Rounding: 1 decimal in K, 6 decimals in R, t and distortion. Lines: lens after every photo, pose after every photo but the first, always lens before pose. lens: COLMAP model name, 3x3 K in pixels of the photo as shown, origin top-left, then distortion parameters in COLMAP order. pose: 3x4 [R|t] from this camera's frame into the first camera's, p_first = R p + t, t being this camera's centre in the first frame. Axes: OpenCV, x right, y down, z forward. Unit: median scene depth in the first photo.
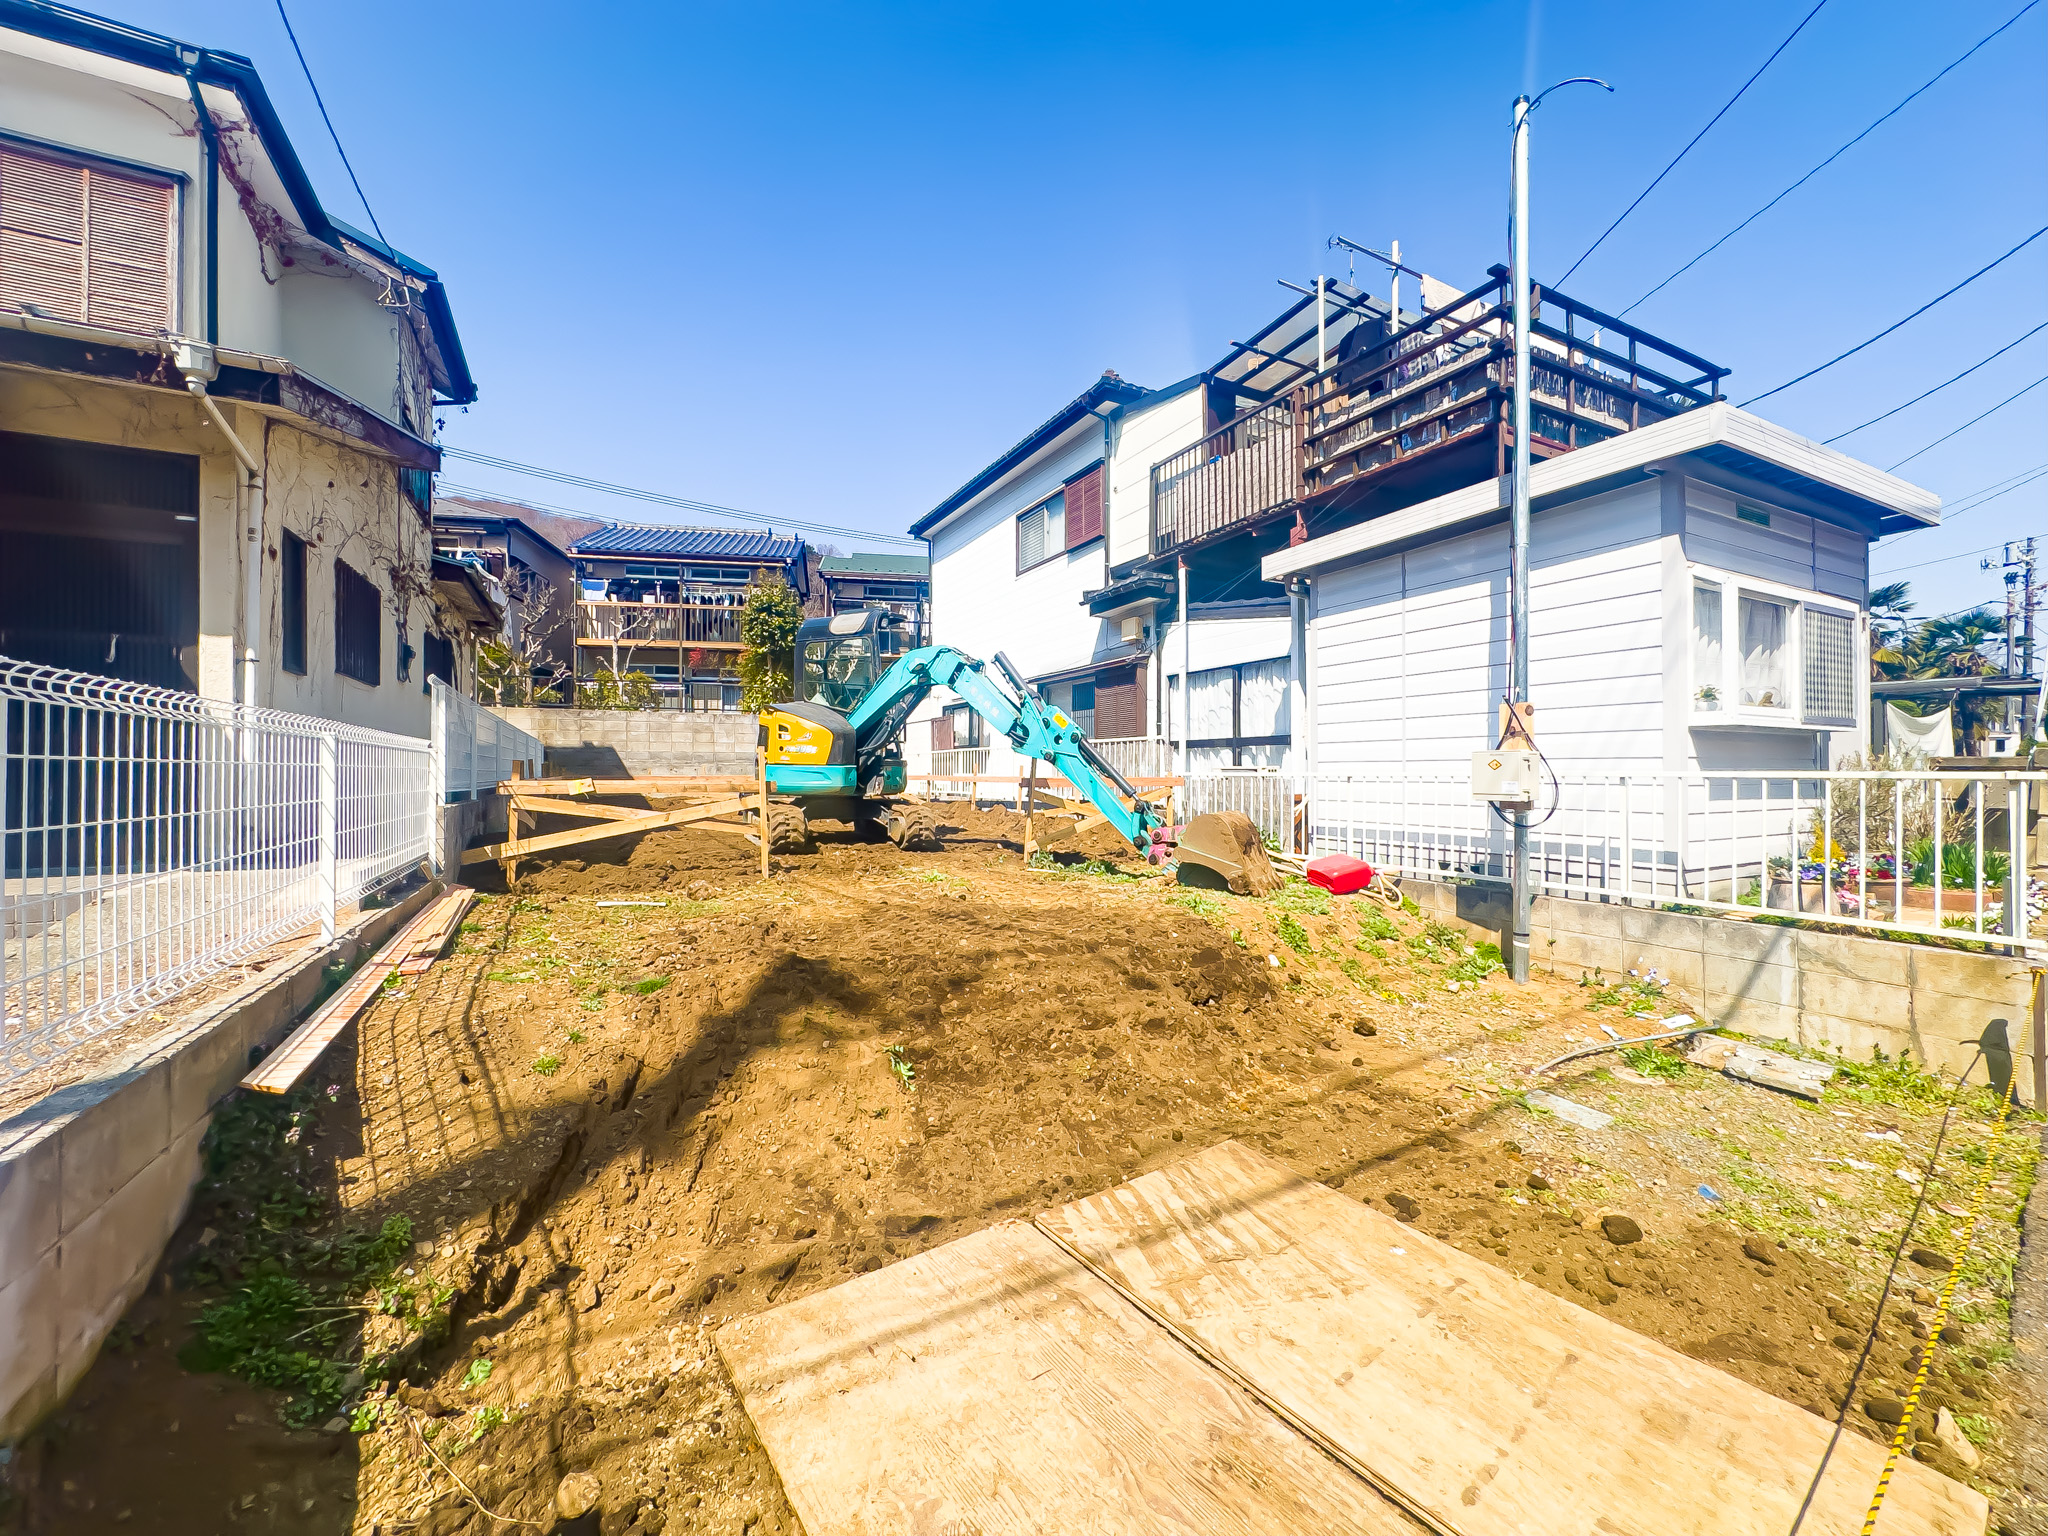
lens RADIAL K [[816.7, 0, 1023.2], [0, 816.7, 763.8], [0, 0, 1]] dist [-0.003654, 0.000615]
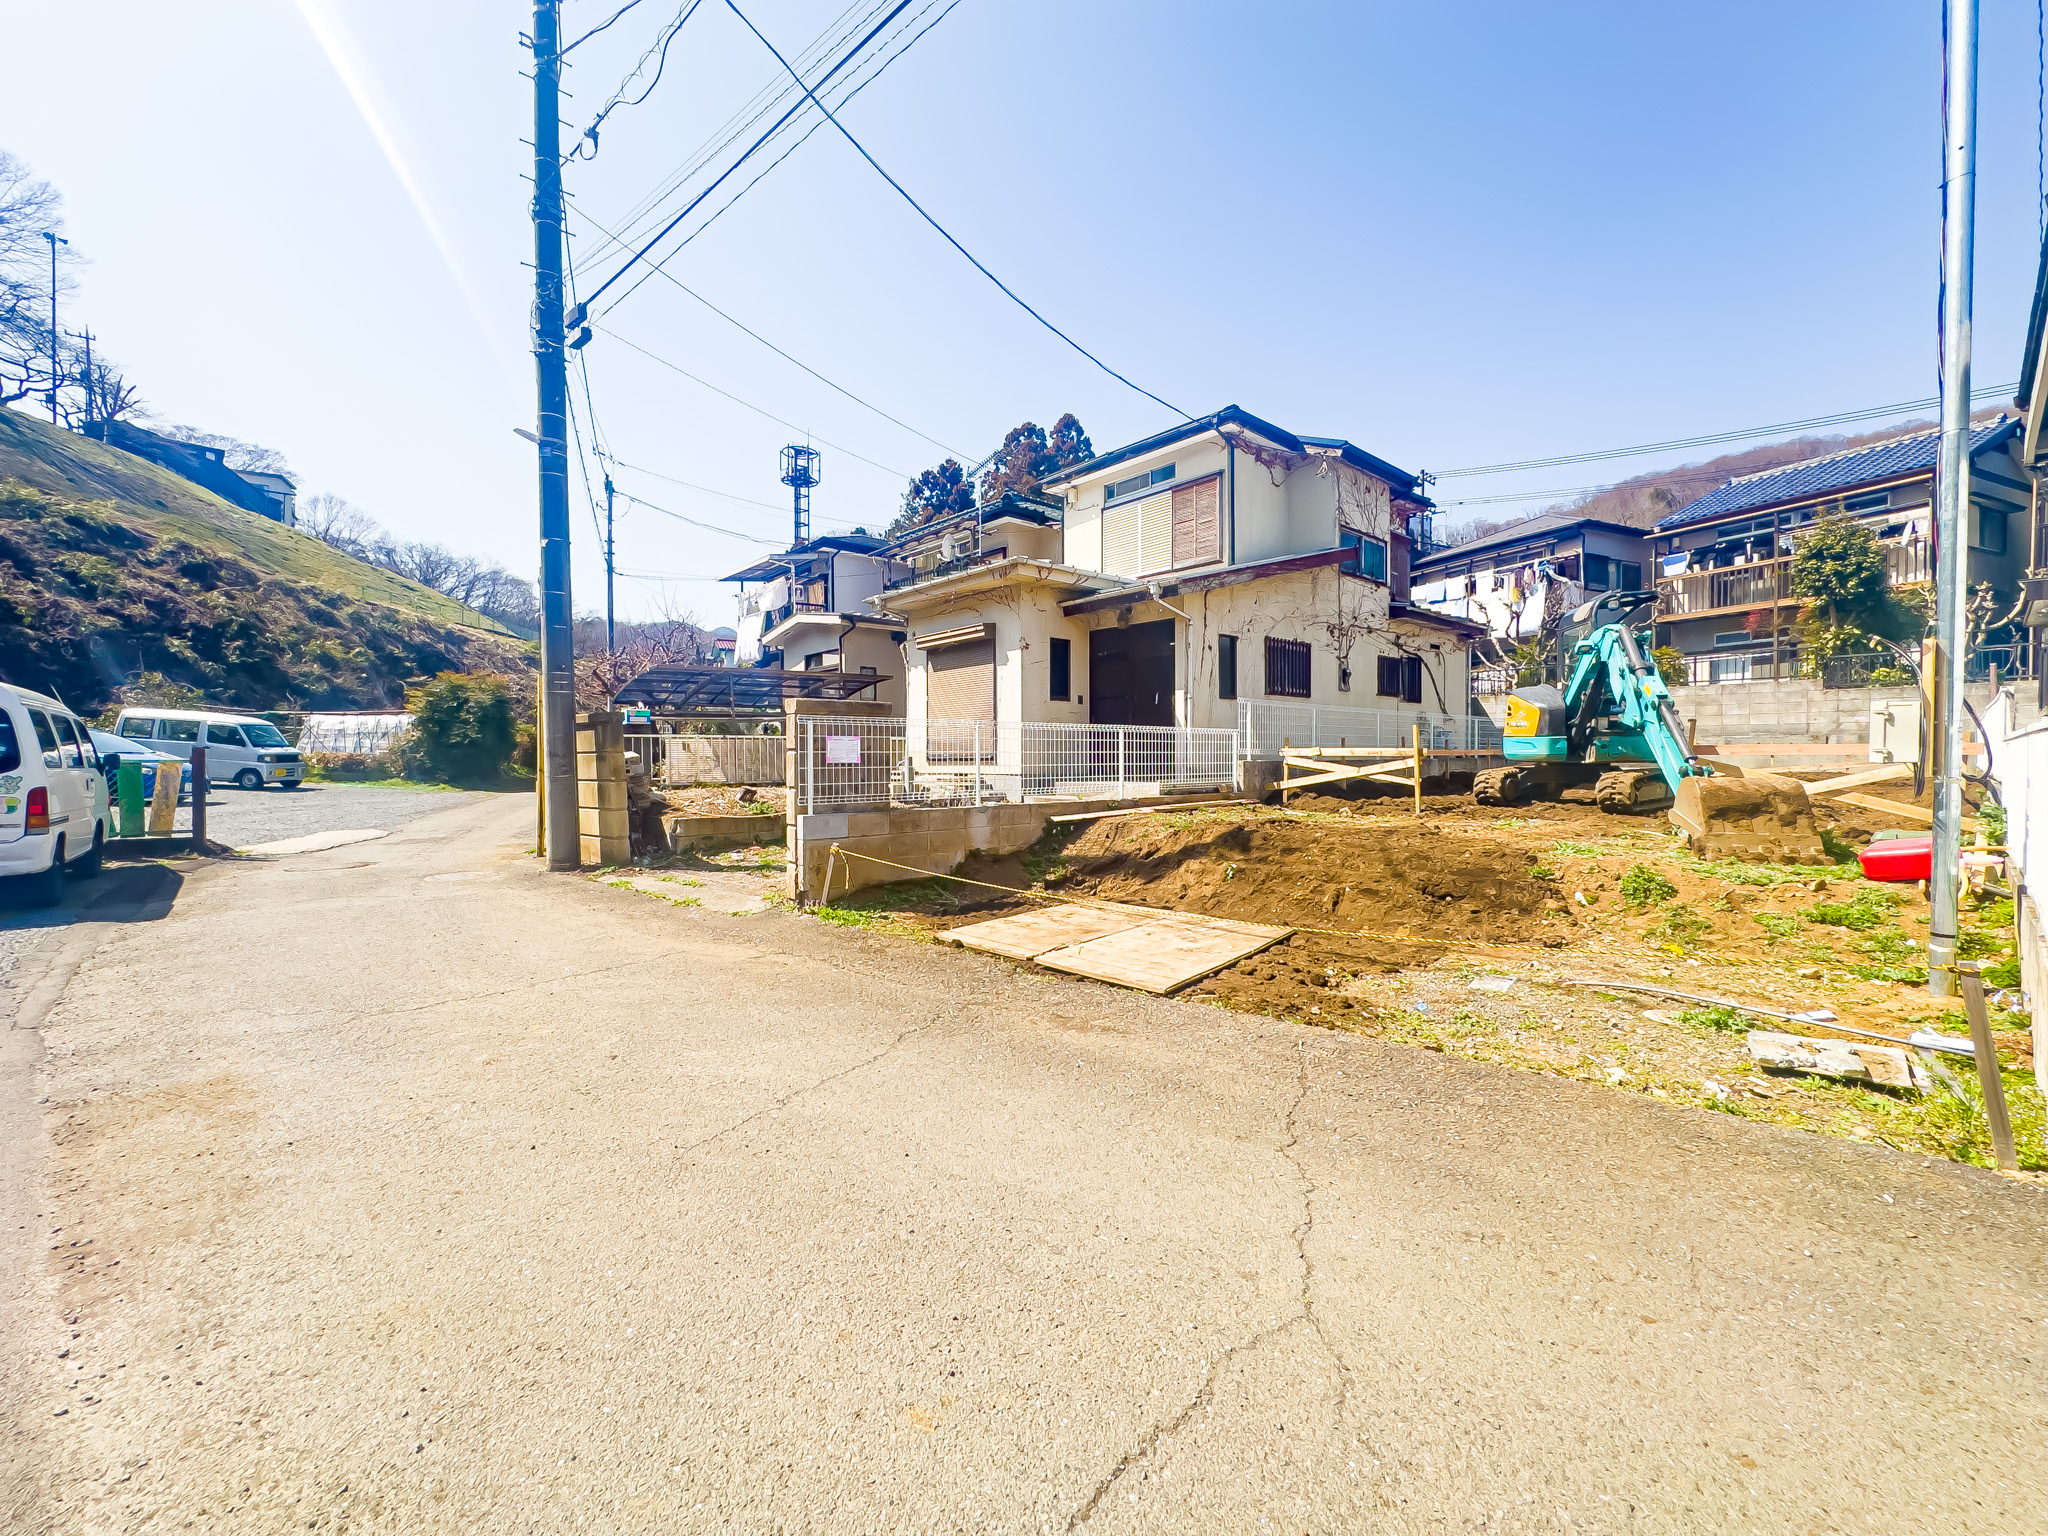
lens RADIAL K [[819.2, 0, 1022.6], [0, 819.2, 764.4], [0, 0, 1]] dist [-0.004105, 0.000761]
pose [[0.232775, 0.012130, -0.972455, 0.811712], [0.012041, 0.999810, 0.015354, 0.016024], [0.972456, -0.015283, 0.232585, -0.026029]]
